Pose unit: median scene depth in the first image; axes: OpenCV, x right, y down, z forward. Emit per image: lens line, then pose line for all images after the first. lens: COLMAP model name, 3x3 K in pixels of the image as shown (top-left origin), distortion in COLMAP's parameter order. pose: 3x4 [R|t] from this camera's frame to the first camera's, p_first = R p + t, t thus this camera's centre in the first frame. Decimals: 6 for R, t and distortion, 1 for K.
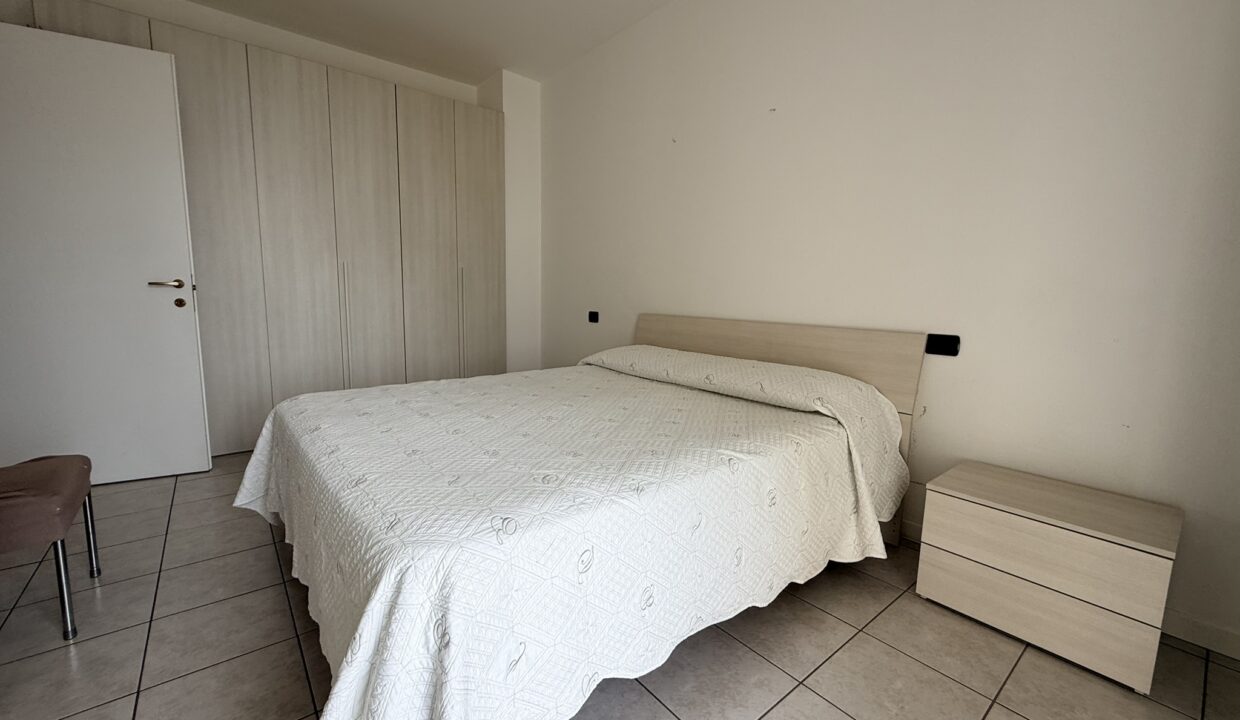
lens RADIAL K [[494.6, 0, 618.5], [0, 494.6, 357.6], [0, 0, 1]] dist [0.000486, 0.000281]
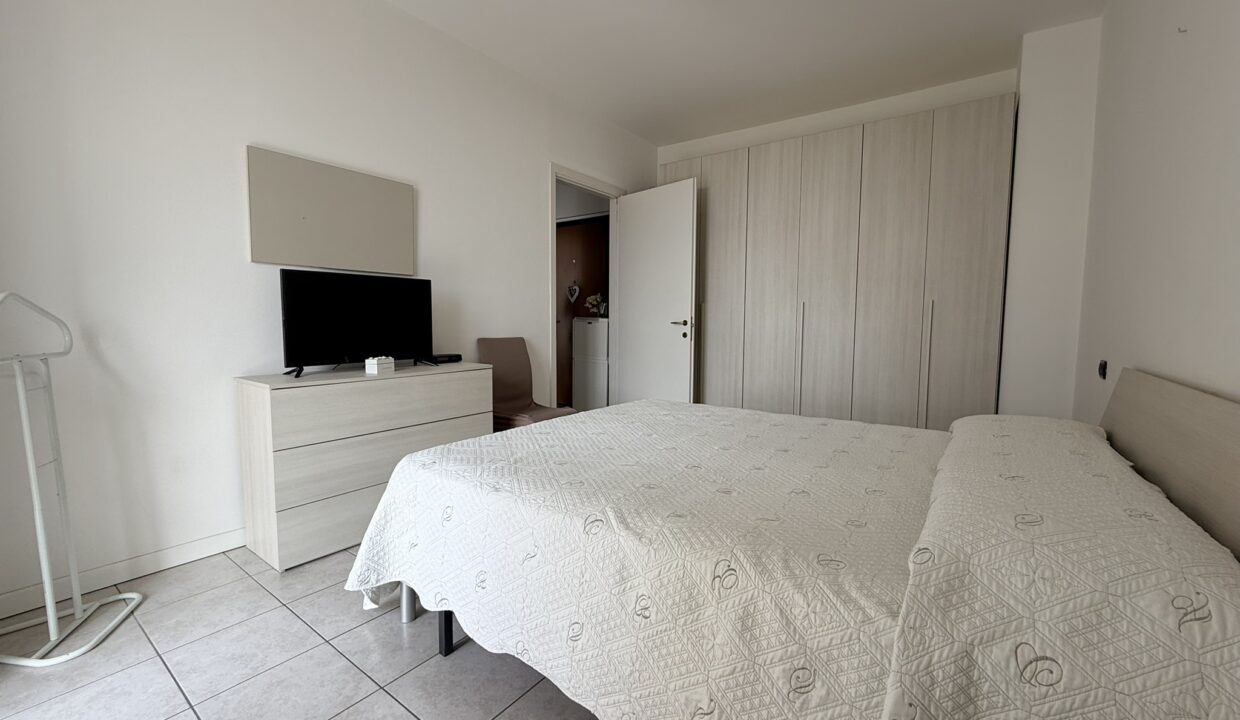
lens RADIAL K [[494.6, 0, 618.5], [0, 494.6, 357.6], [0, 0, 1]] dist [0.000486, 0.000281]
pose [[0.251745, 0.057267, -0.966098, 0.522580], [-0.128743, 0.991357, 0.025217, -0.049997], [0.959192, 0.118030, 0.256942, 0.388905]]
